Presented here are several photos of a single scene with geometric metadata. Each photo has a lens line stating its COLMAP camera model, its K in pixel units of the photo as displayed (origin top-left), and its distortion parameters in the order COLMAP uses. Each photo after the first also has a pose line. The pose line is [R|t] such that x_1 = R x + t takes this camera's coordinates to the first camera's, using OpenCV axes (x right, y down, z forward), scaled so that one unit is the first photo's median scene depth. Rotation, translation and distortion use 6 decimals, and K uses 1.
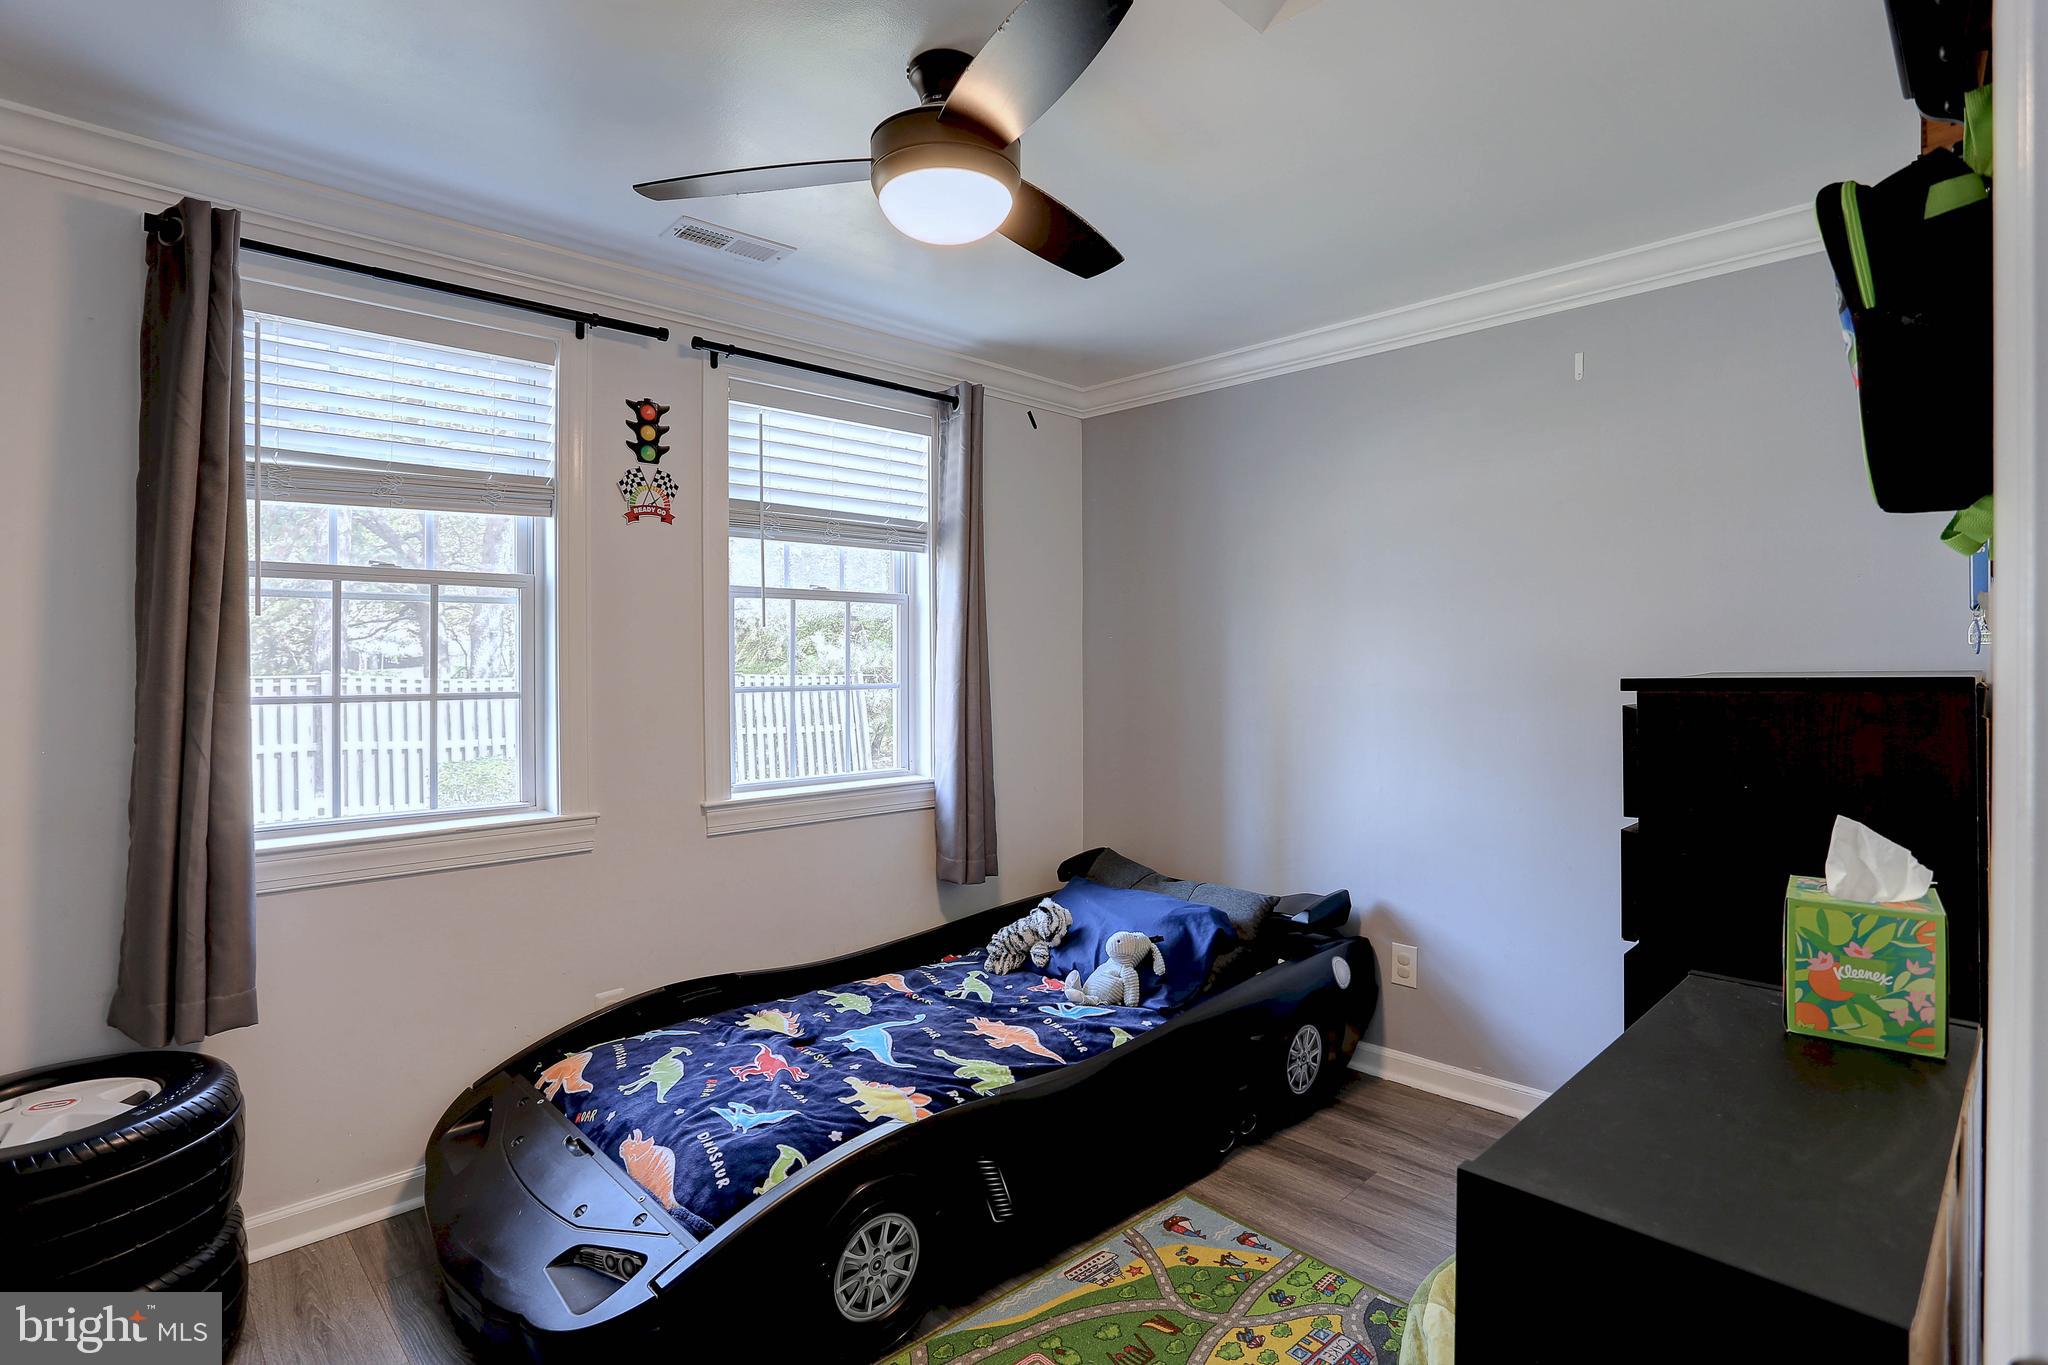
lens RADIAL K [[1054.4, 0, 1020.9], [0, 1054.4, 664.5], [0, 0, 1]] dist [-0.073394, 0.030330]
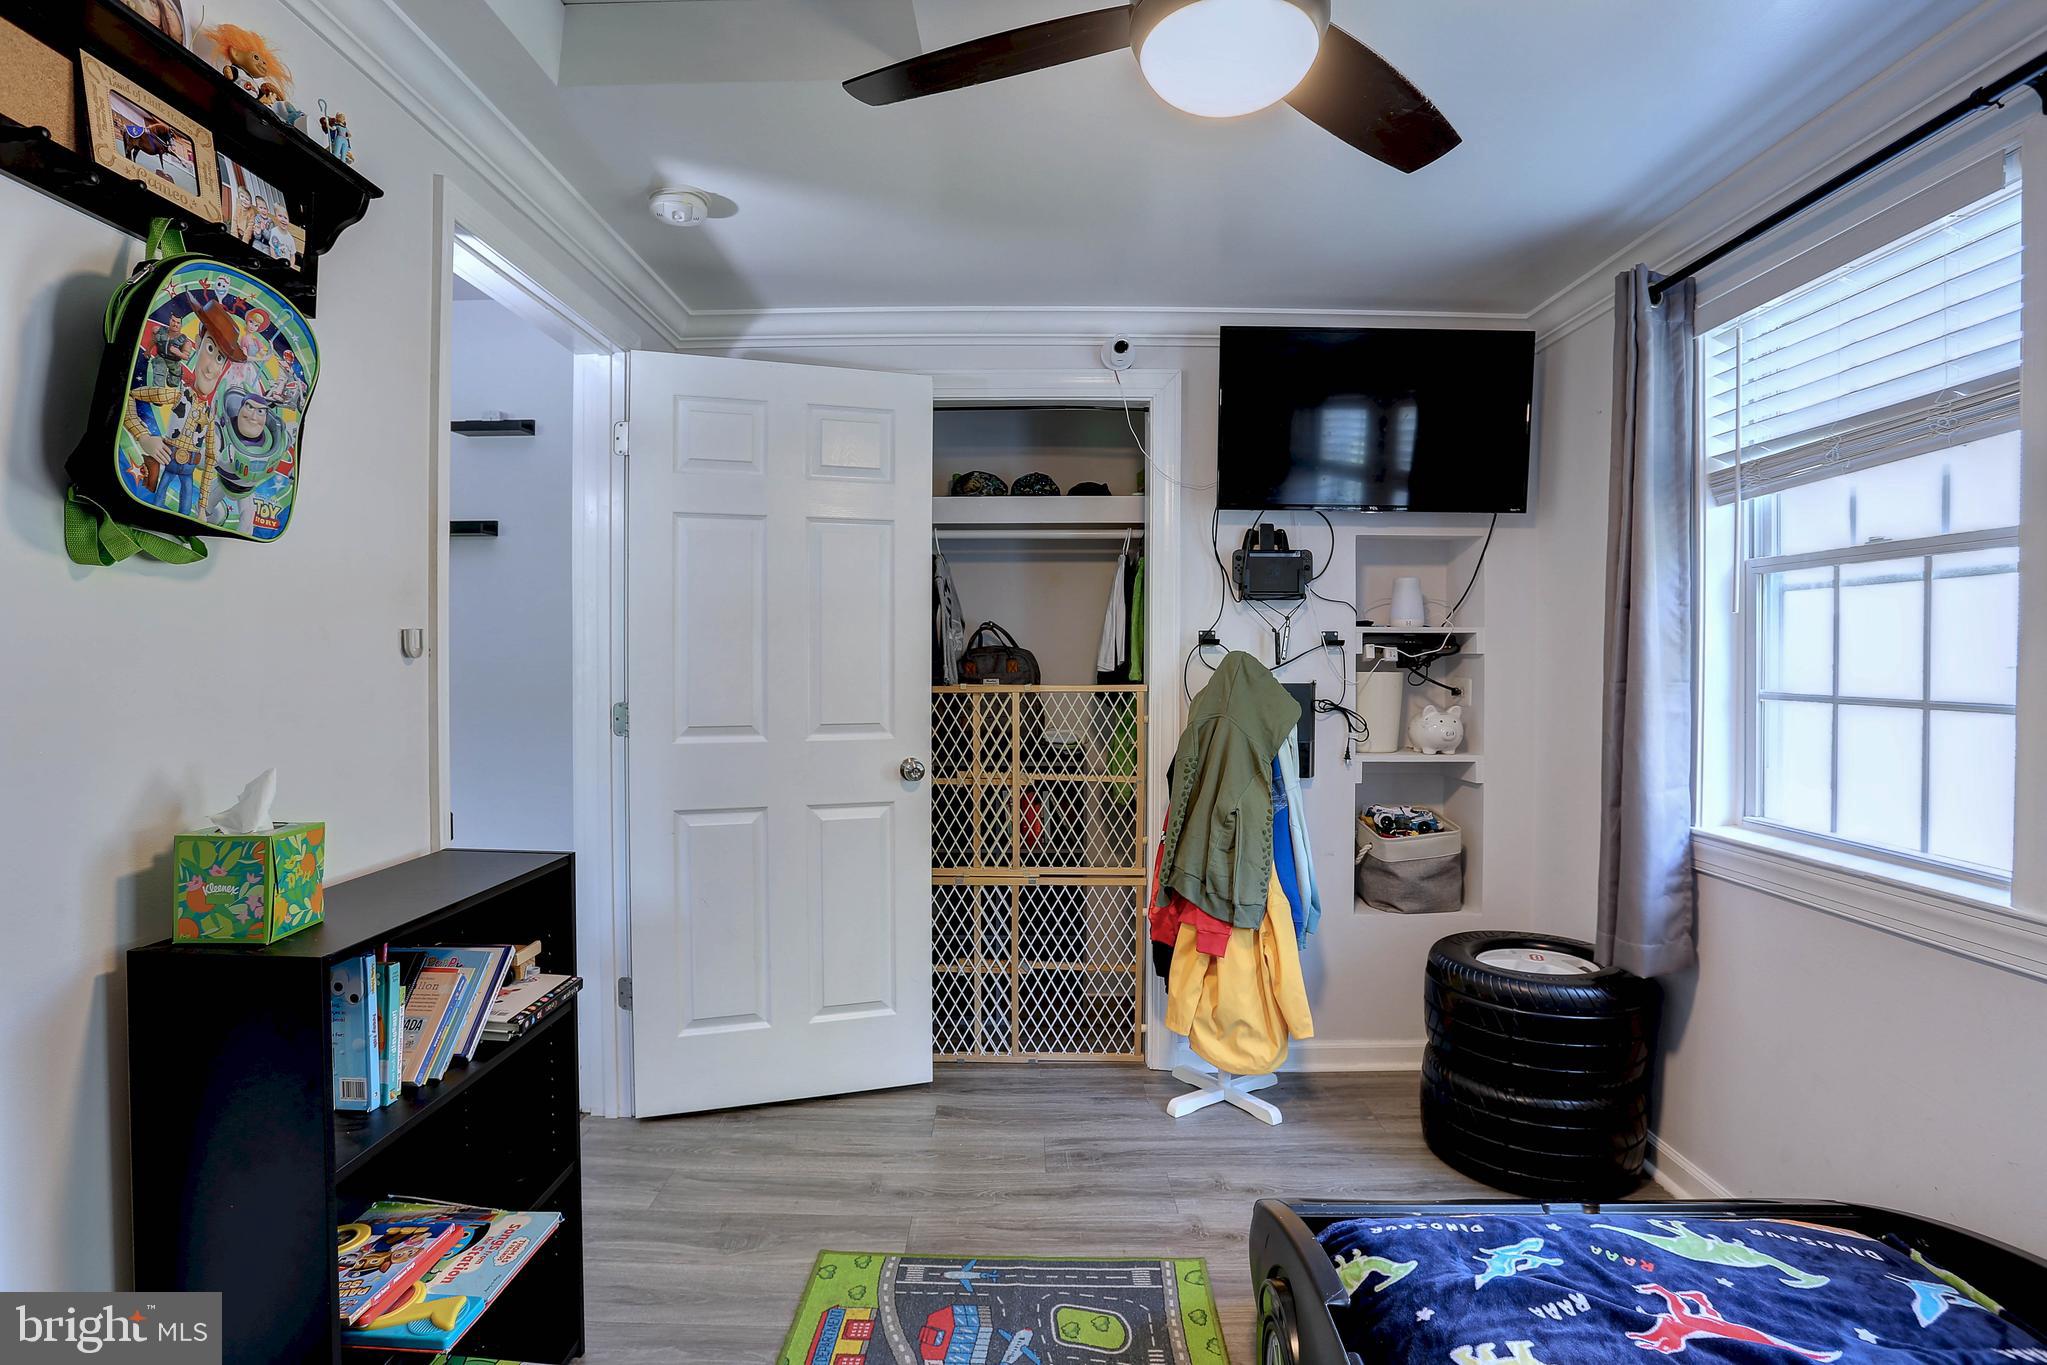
lens RADIAL K [[1053.9, 0, 1020.4], [0, 1053.9, 664.5], [0, 0, 1]] dist [-0.073394, 0.030330]
pose [[-0.725891, 0.009620, -0.687742, 0.462017], [-0.003305, 0.999842, 0.017474, -0.010617], [0.687802, 0.014957, -0.725744, 1.179884]]
